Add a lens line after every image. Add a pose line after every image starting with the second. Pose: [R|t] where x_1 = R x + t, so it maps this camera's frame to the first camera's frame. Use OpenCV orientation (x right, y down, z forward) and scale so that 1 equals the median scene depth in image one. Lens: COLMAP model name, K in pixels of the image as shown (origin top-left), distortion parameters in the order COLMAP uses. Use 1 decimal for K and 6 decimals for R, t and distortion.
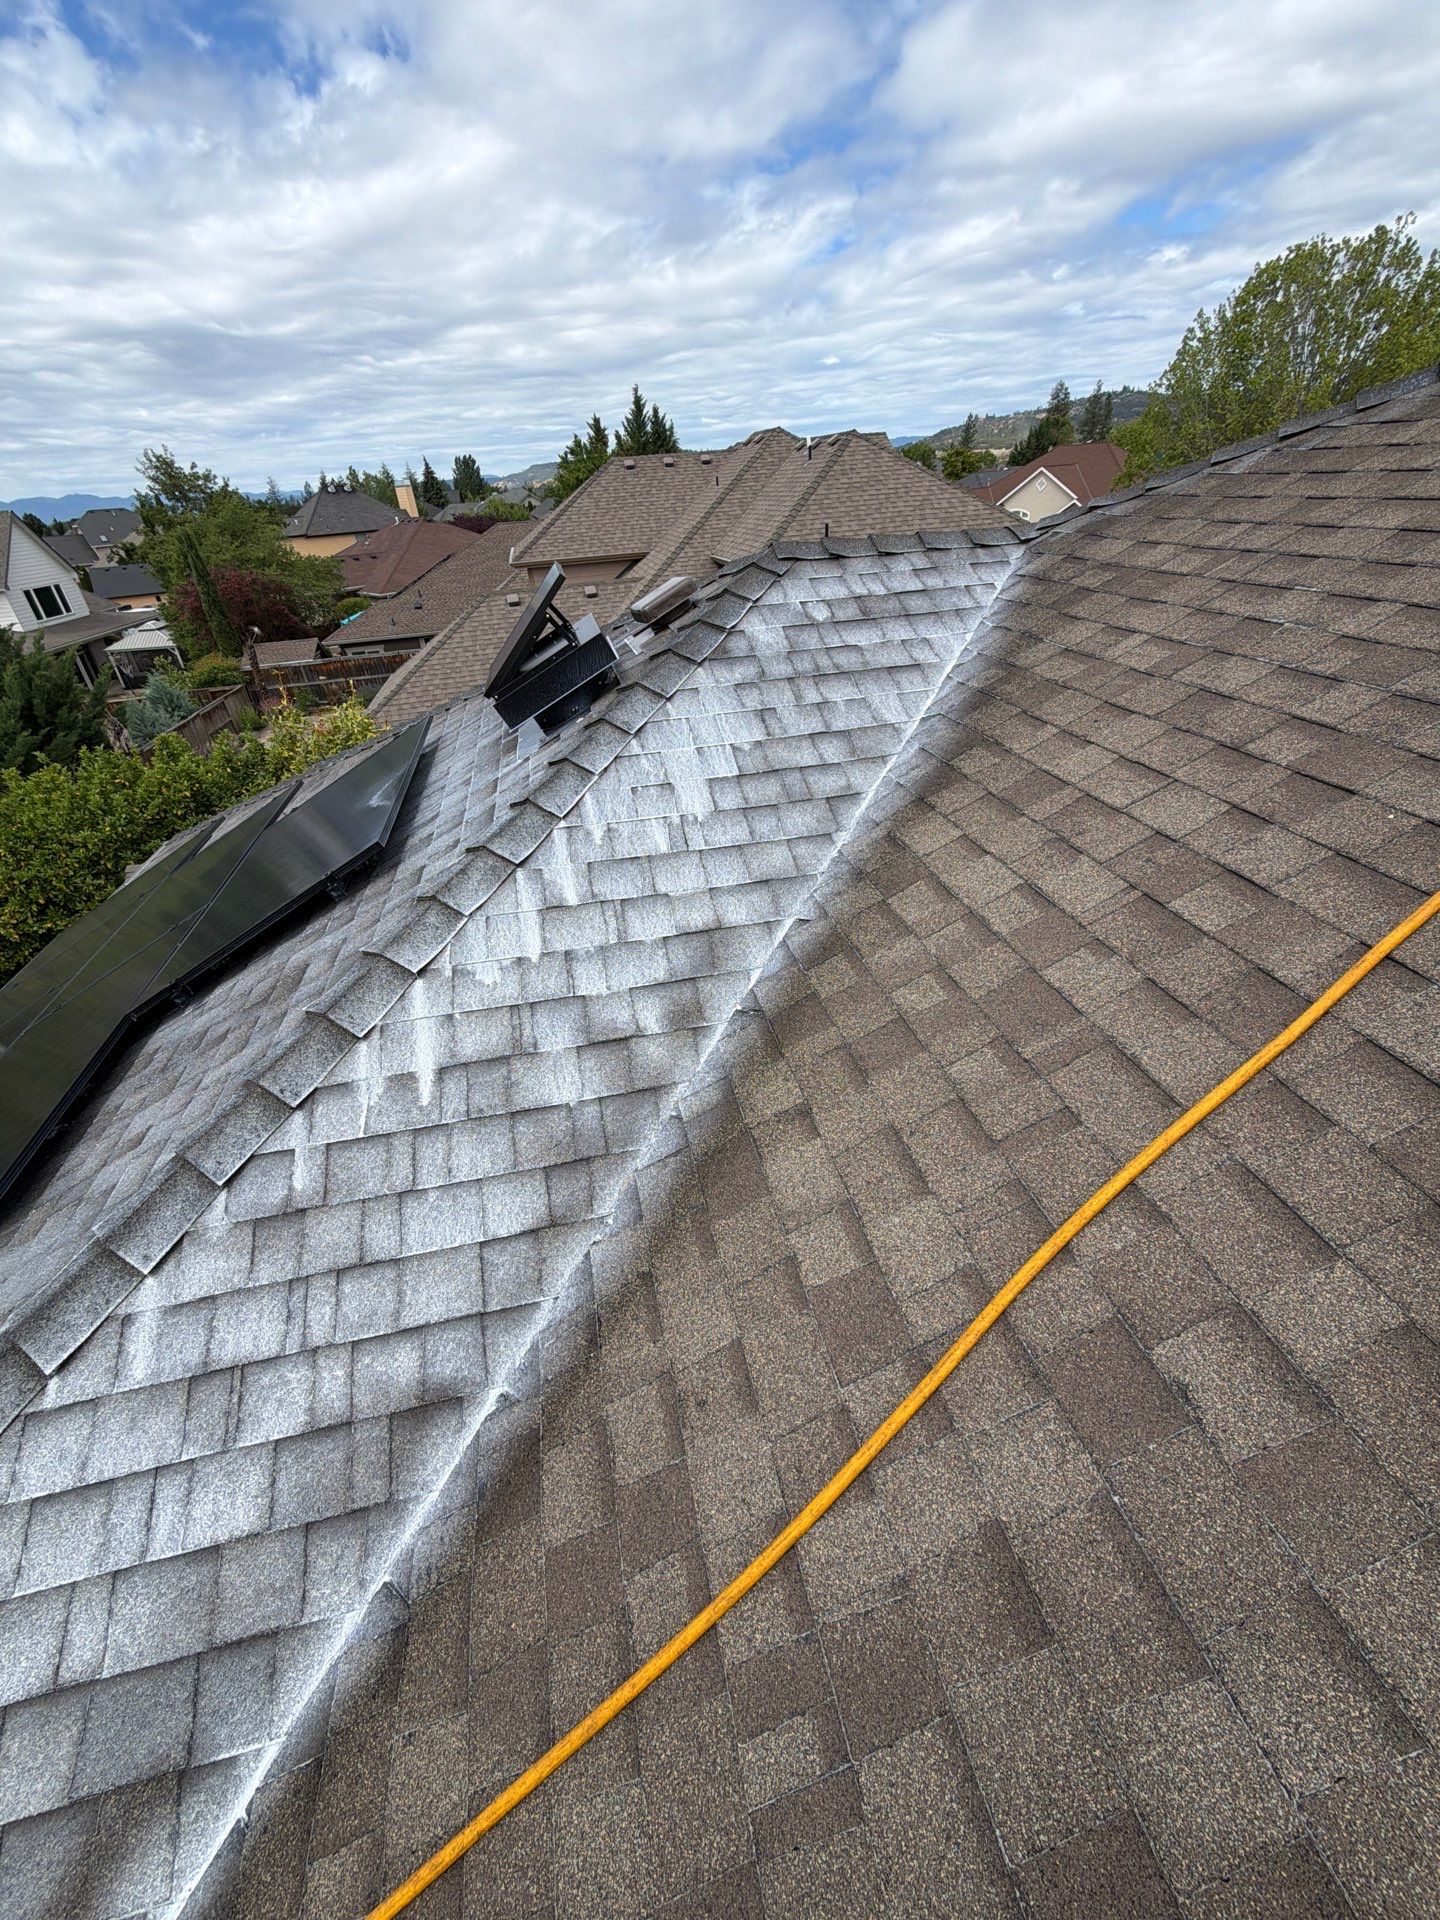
lens RADIAL K [[762.6, 0, 719.3], [0, 762.6, 960.5], [0, 0, 1]] dist [0.000517, -0.000159]
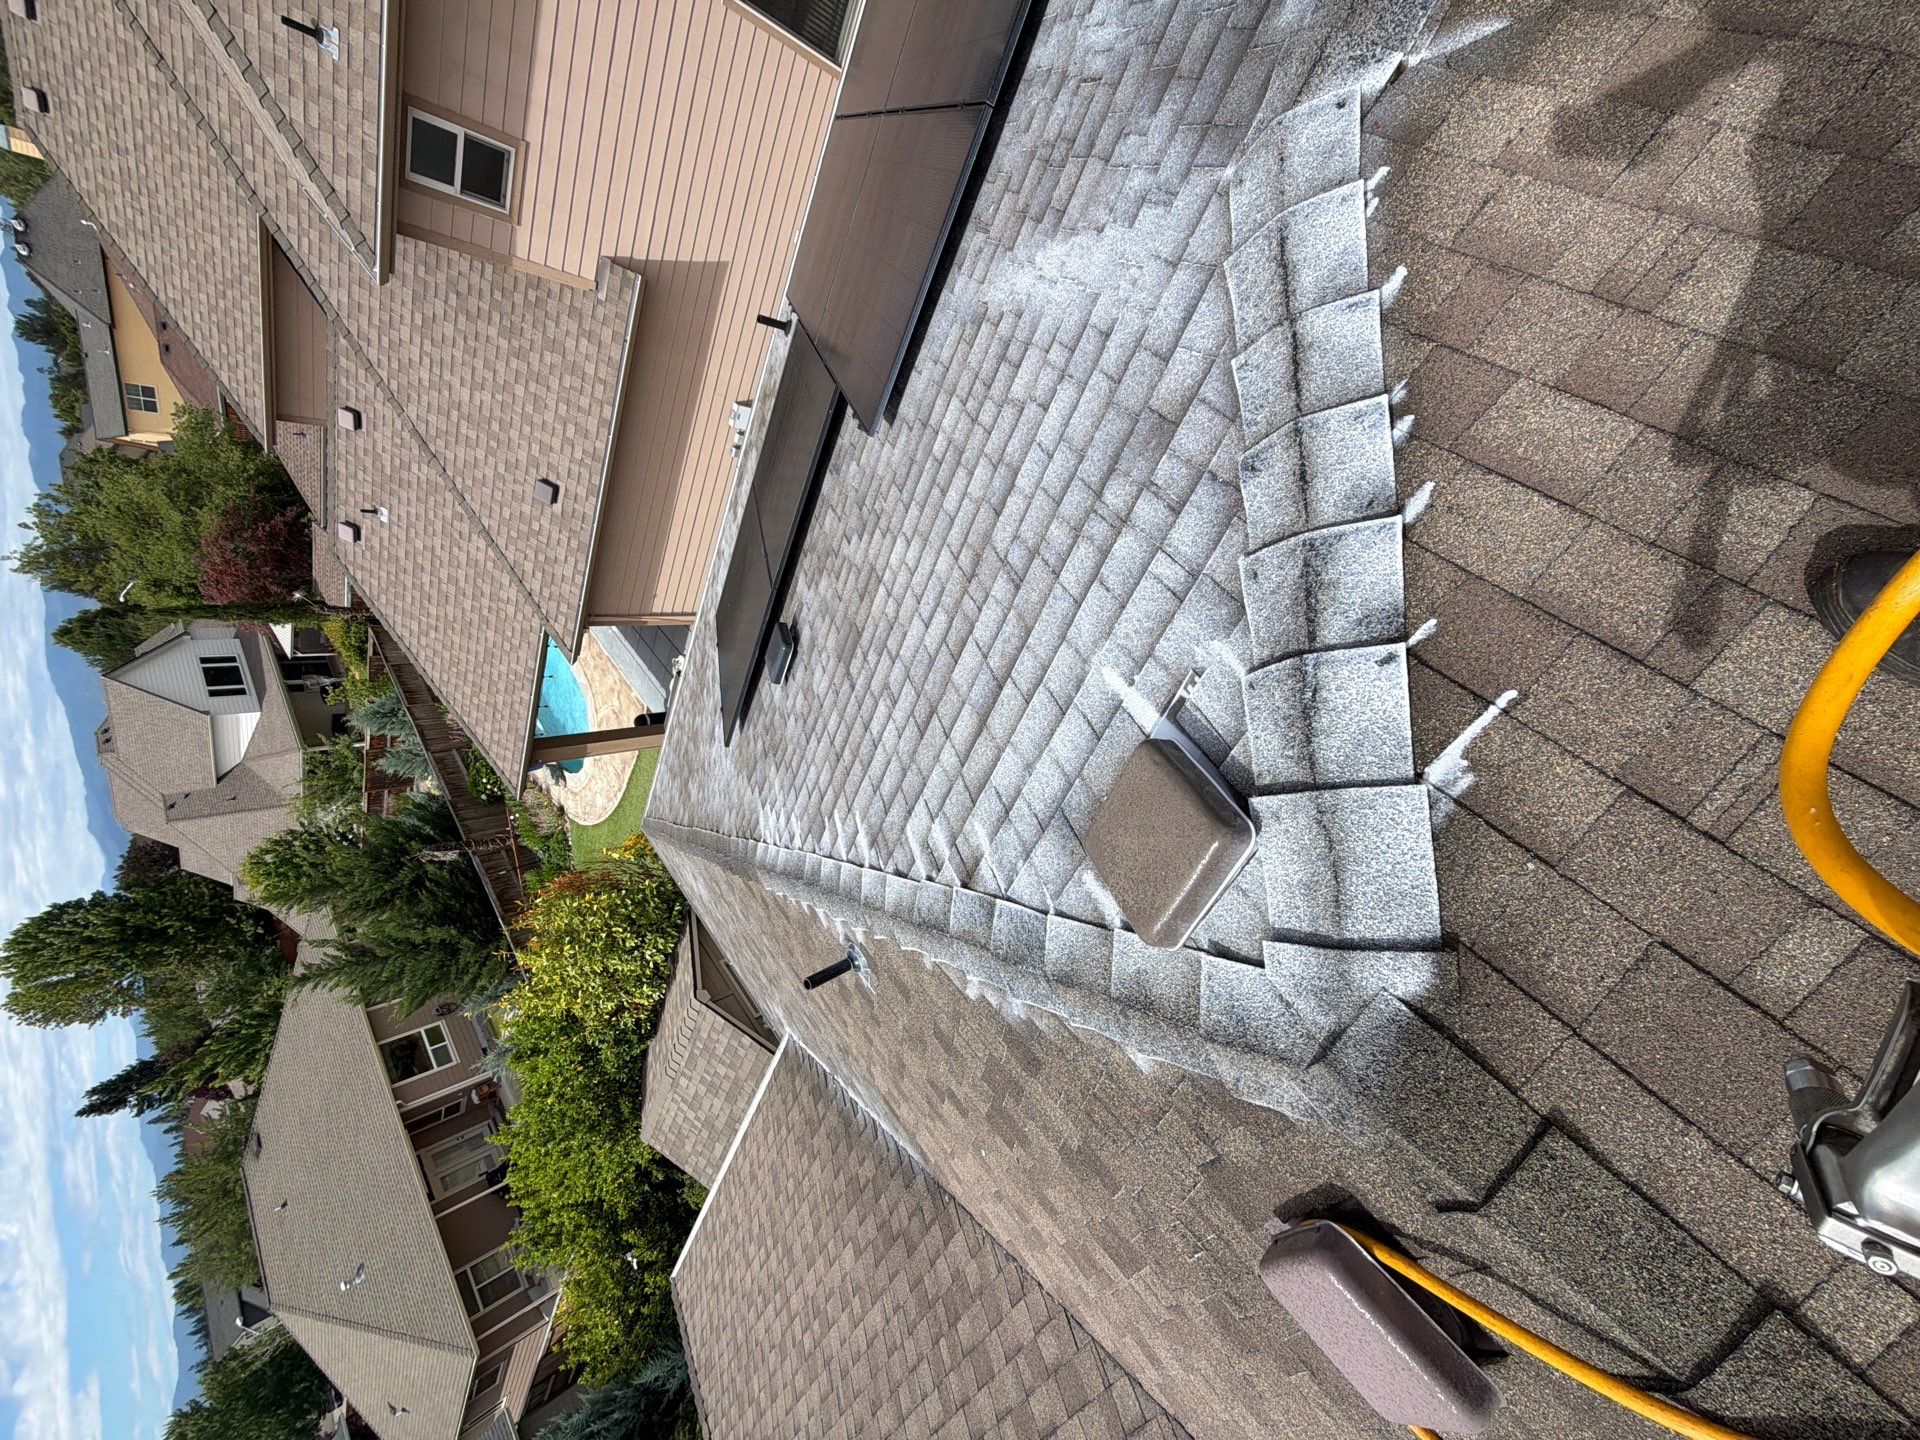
lens RADIAL K [[762.6, 0, 962.7], [0, 762.6, 718.6], [0, 0, 1]] dist [0.000517, -0.000159]
pose [[0.560236, -0.650498, -0.512824, 0.159324], [0.820133, 0.348706, 0.453635, -0.159370], [-0.116264, -0.674727, 0.728853, 0.191746]]
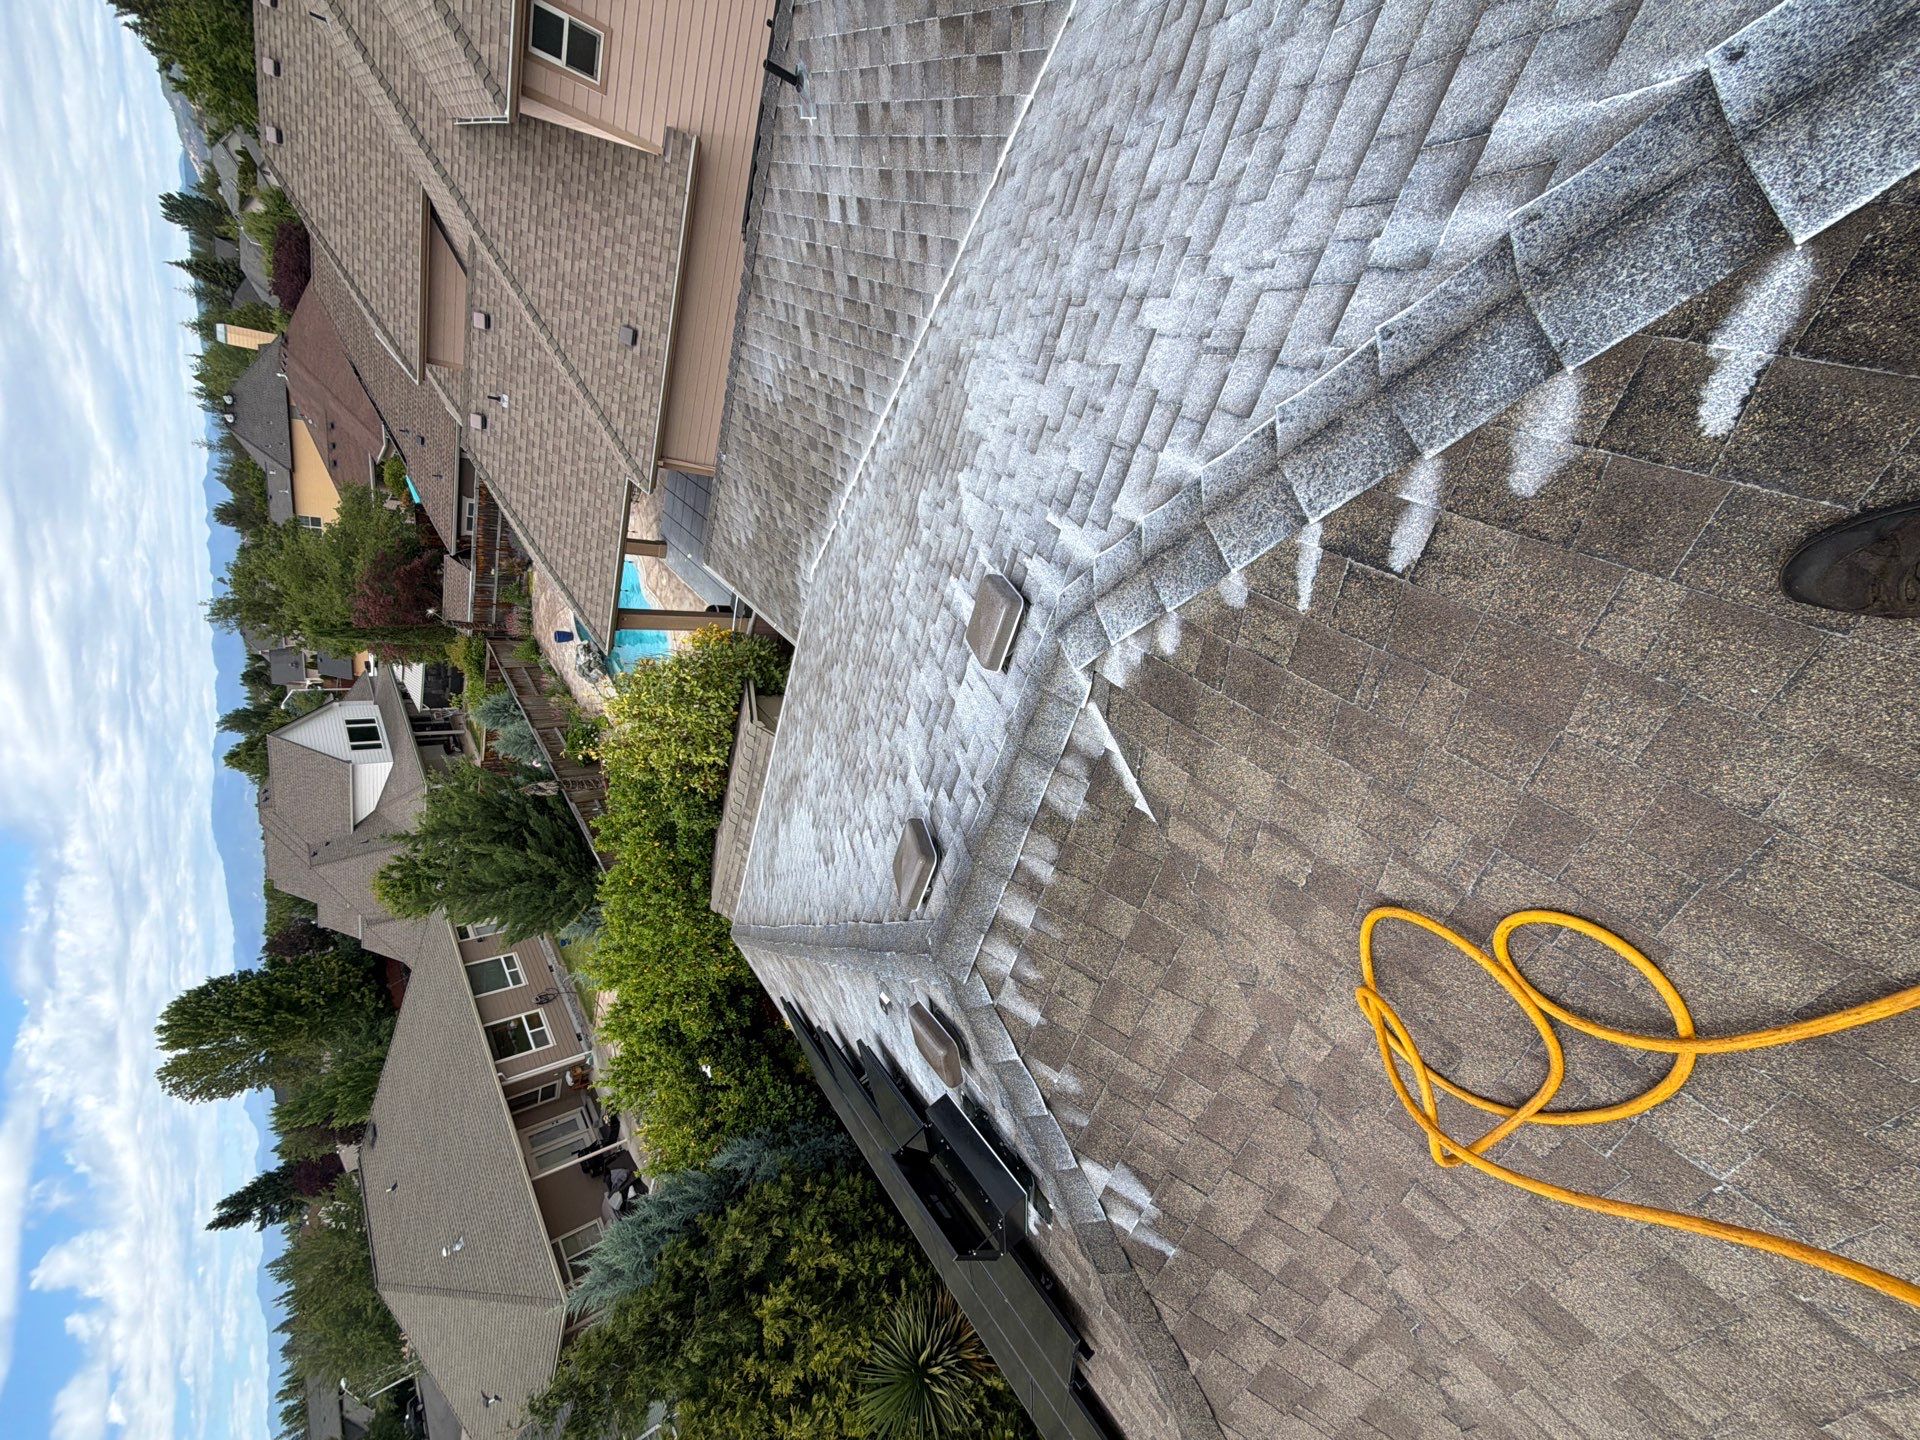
lens RADIAL K [[762.6, 0, 961.9], [0, 762.6, 718.9], [0, 0, 1]] dist [0.000517, -0.000159]
pose [[0.464088, -0.753060, -0.466394, 0.070662], [0.882222, 0.345753, 0.319592, -0.091471], [-0.079414, -0.559782, 0.824826, 0.047477]]
